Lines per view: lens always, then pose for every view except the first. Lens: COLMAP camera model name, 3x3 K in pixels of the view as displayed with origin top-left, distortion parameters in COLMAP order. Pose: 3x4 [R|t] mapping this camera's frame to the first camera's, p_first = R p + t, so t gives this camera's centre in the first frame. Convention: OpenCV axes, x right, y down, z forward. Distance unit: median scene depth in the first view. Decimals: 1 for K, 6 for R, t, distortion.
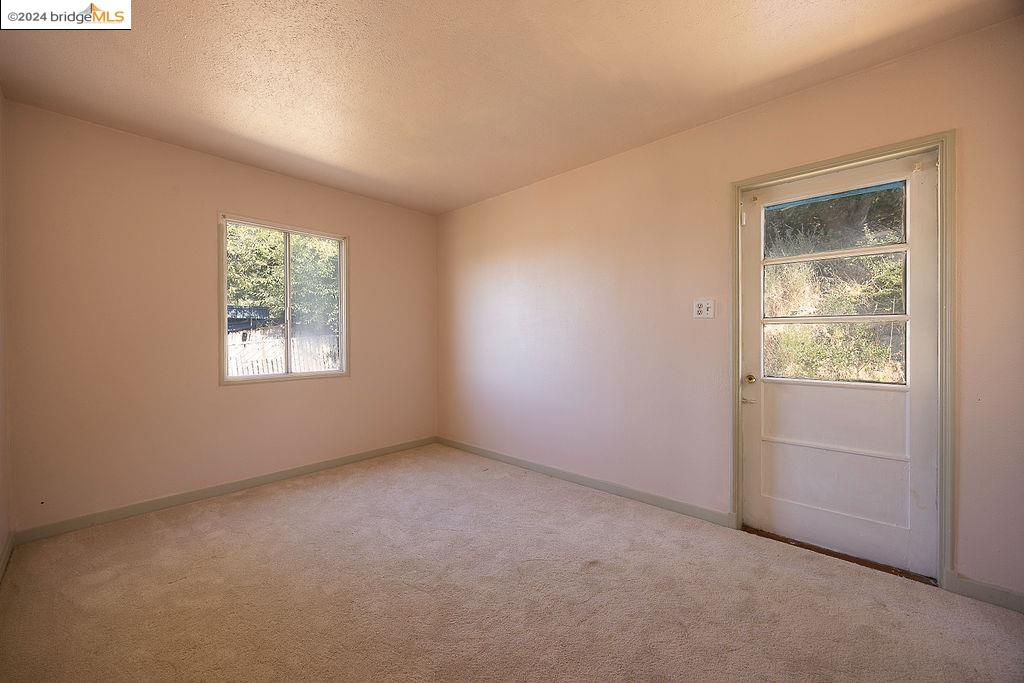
lens RADIAL K [[389.2, 0, 516.0], [0, 389.2, 339.7], [0, 0, 1]] dist [0.000630, 0.000044]
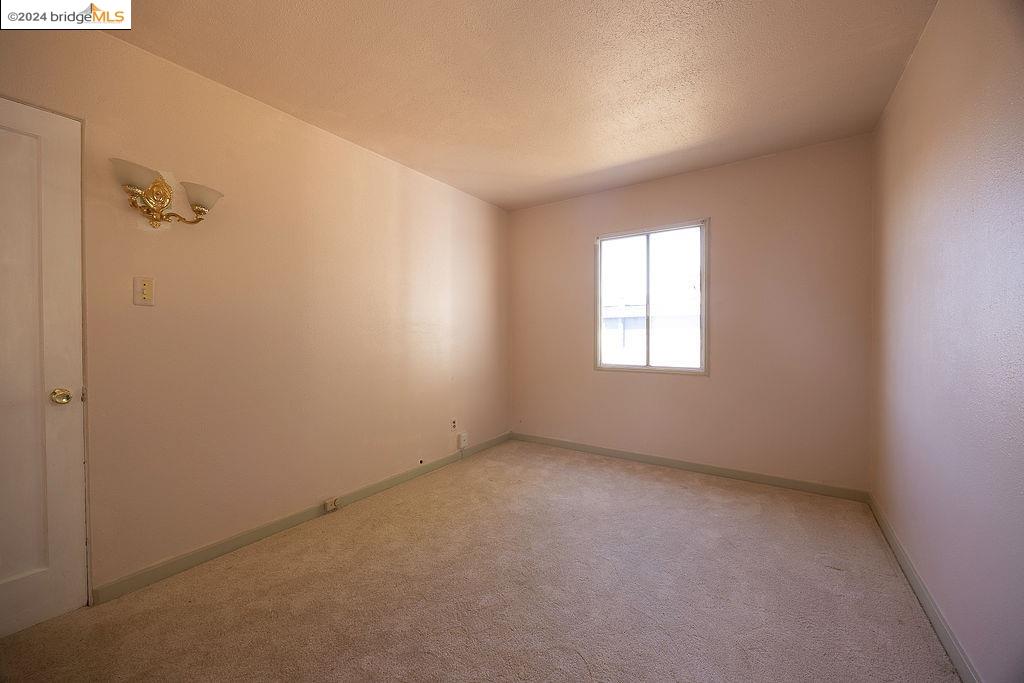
lens RADIAL K [[389.2, 0, 516.0], [0, 389.2, 339.7], [0, 0, 1]] dist [0.000630, 0.000044]
pose [[0.143852, 0.017272, -0.989448, 0.485679], [-0.002599, 0.999851, 0.017076, -0.004261], [0.989596, 0.000115, 0.143875, 0.552024]]
